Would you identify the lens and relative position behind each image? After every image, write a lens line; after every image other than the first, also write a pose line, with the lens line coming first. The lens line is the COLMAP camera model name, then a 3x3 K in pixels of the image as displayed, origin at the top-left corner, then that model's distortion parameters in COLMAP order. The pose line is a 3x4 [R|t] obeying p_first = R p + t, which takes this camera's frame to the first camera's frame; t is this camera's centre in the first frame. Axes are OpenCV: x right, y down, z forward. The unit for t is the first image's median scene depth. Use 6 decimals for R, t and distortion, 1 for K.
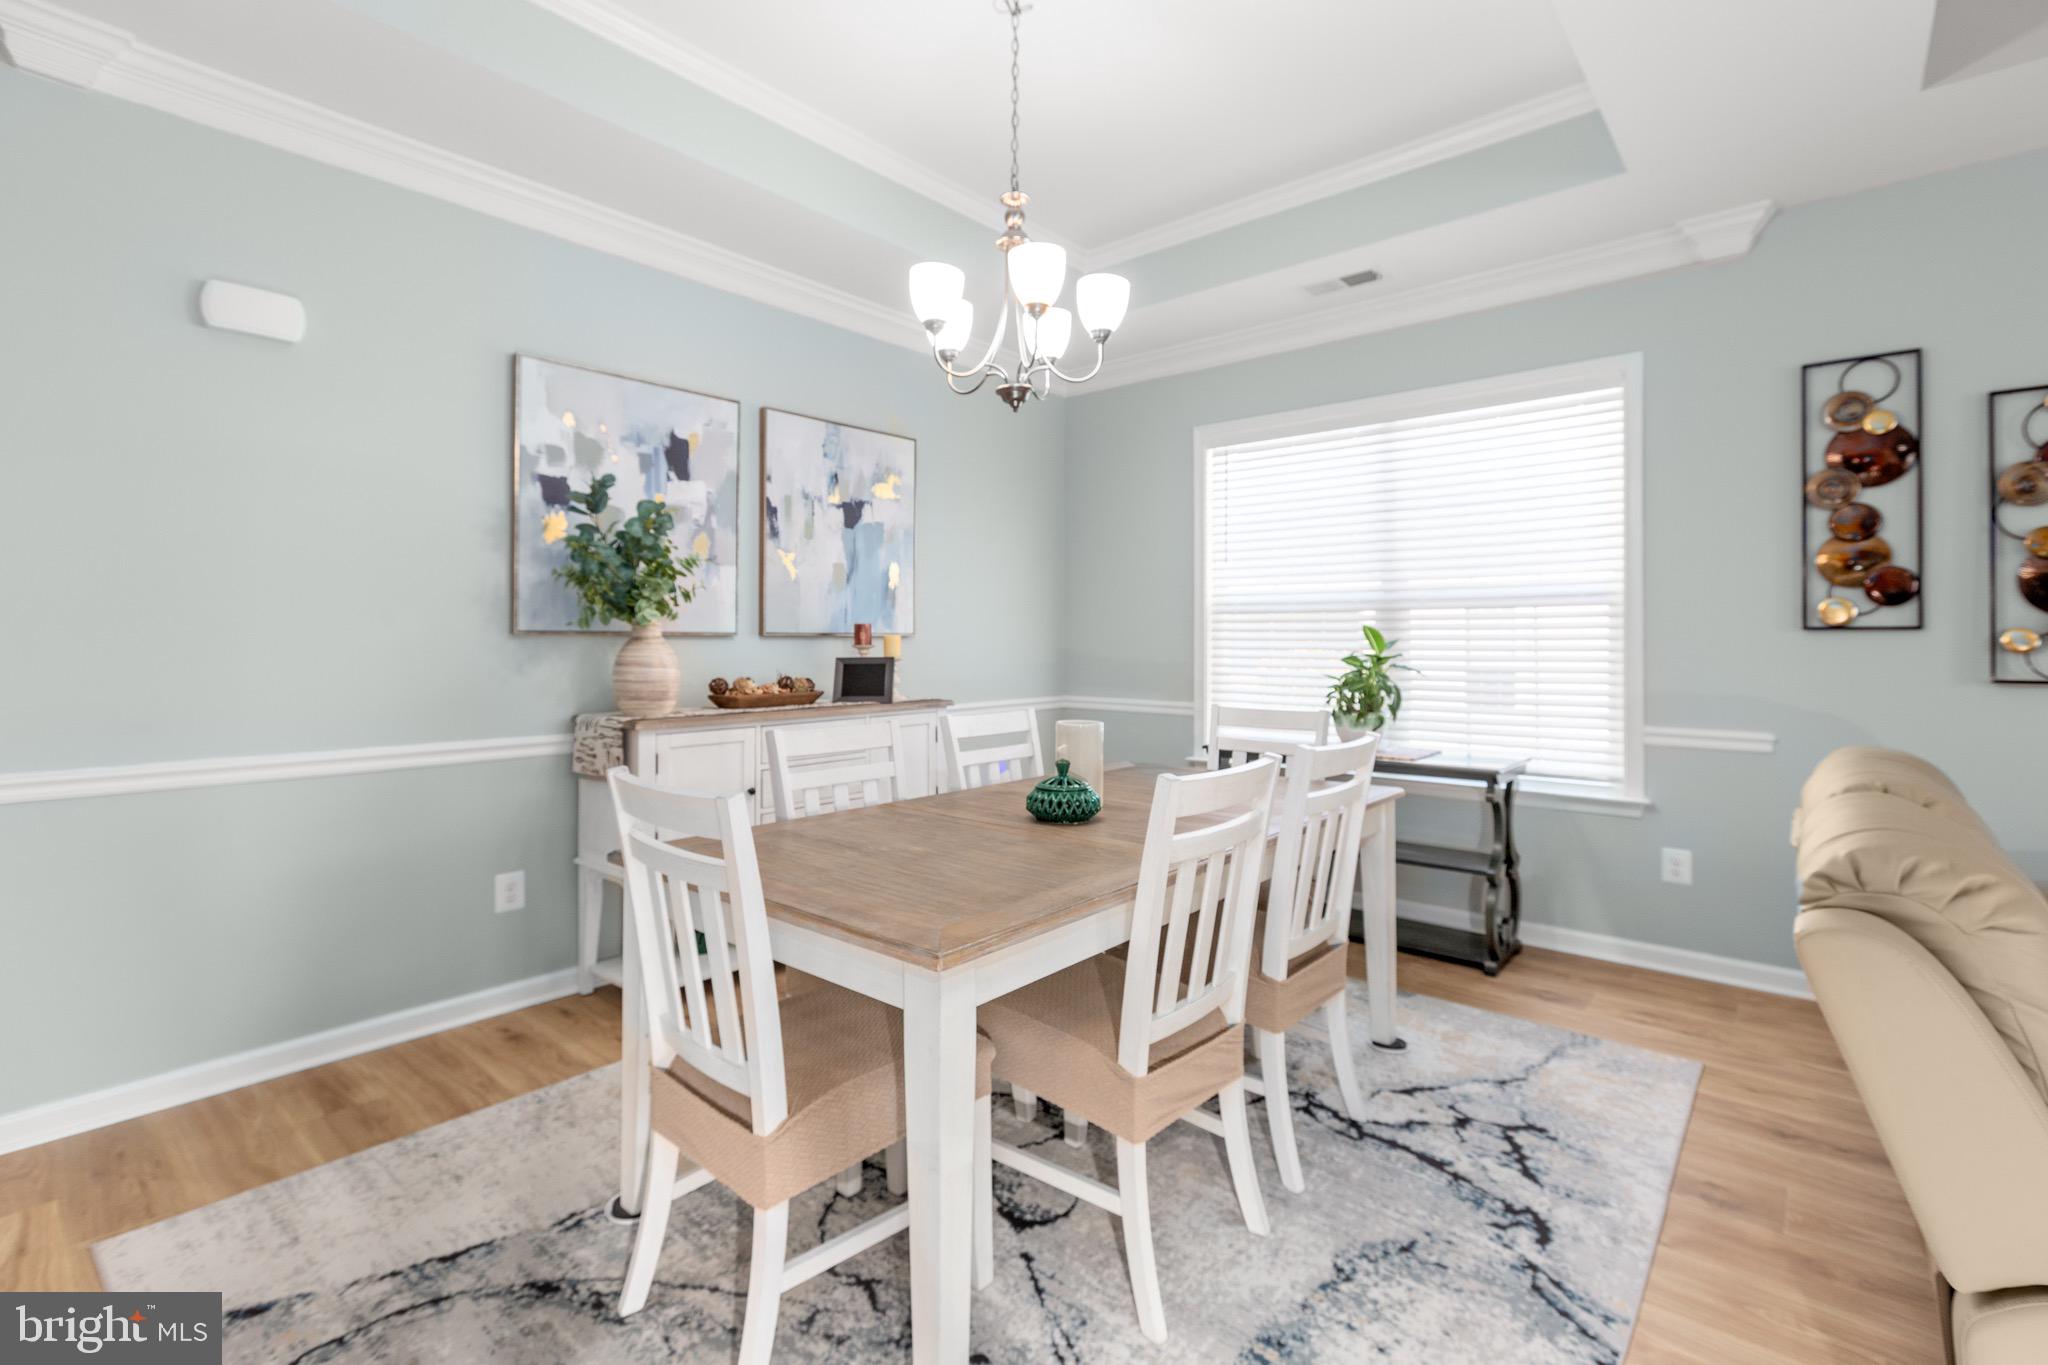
lens RADIAL K [[914.6, 0, 1020.1], [0, 914.6, 638.1], [0, 0, 1]] dist [0.000808, -0.001130]
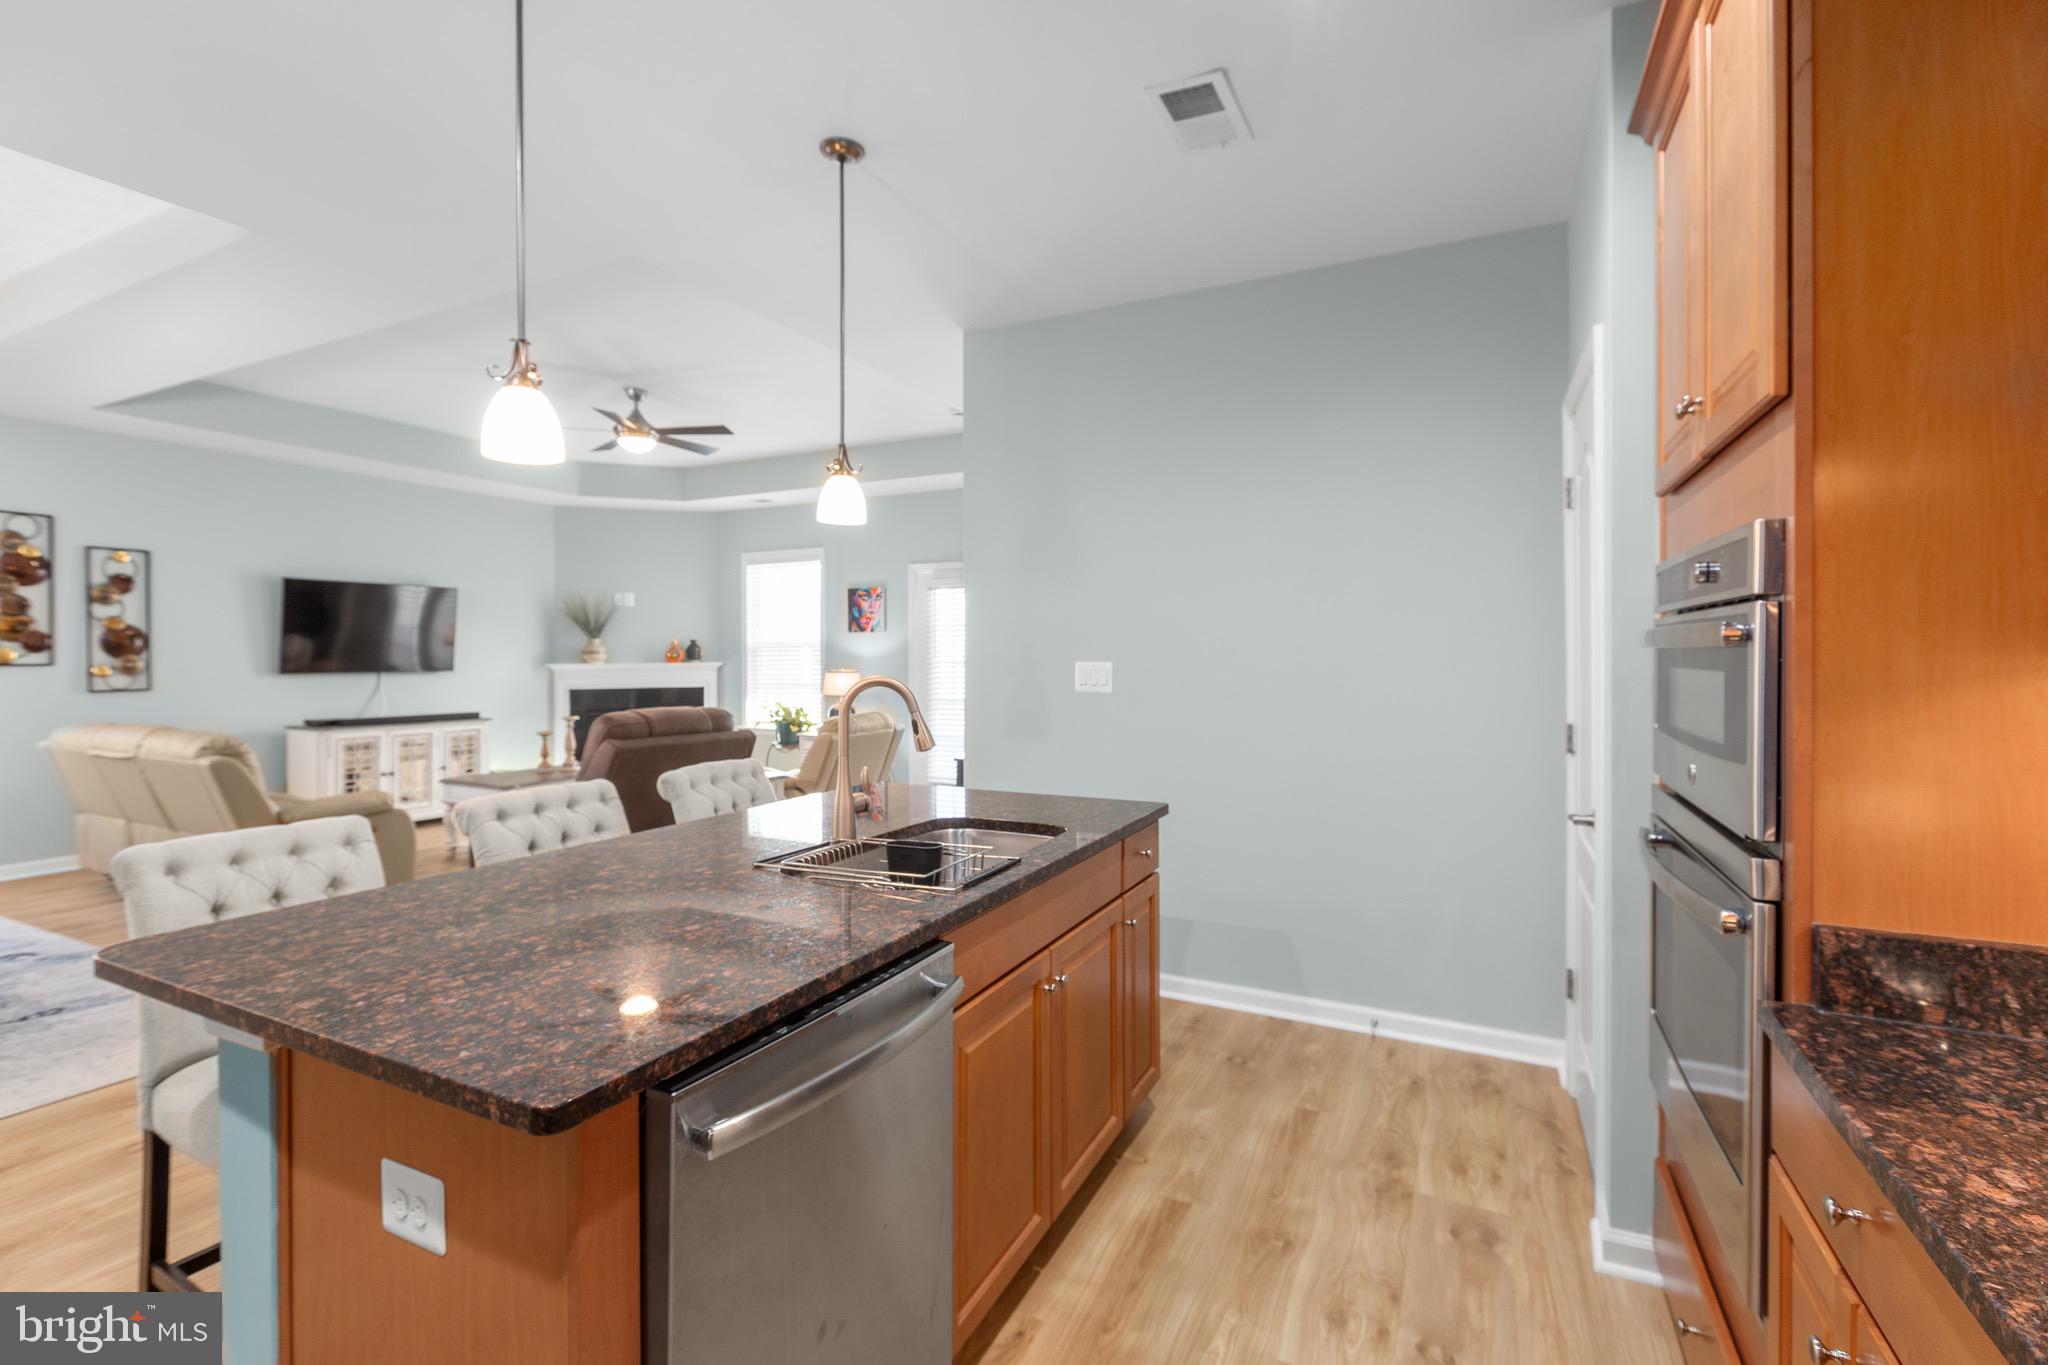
lens RADIAL K [[914.6, 0, 1029.3], [0, 914.6, 657.9], [0, 0, 1]] dist [0.000808, -0.001130]
pose [[-0.252939, -0.009368, 0.967437, -1.266090], [-0.003579, 0.999955, 0.008748, -0.045470], [-0.967476, -0.001250, -0.252961, -0.442032]]
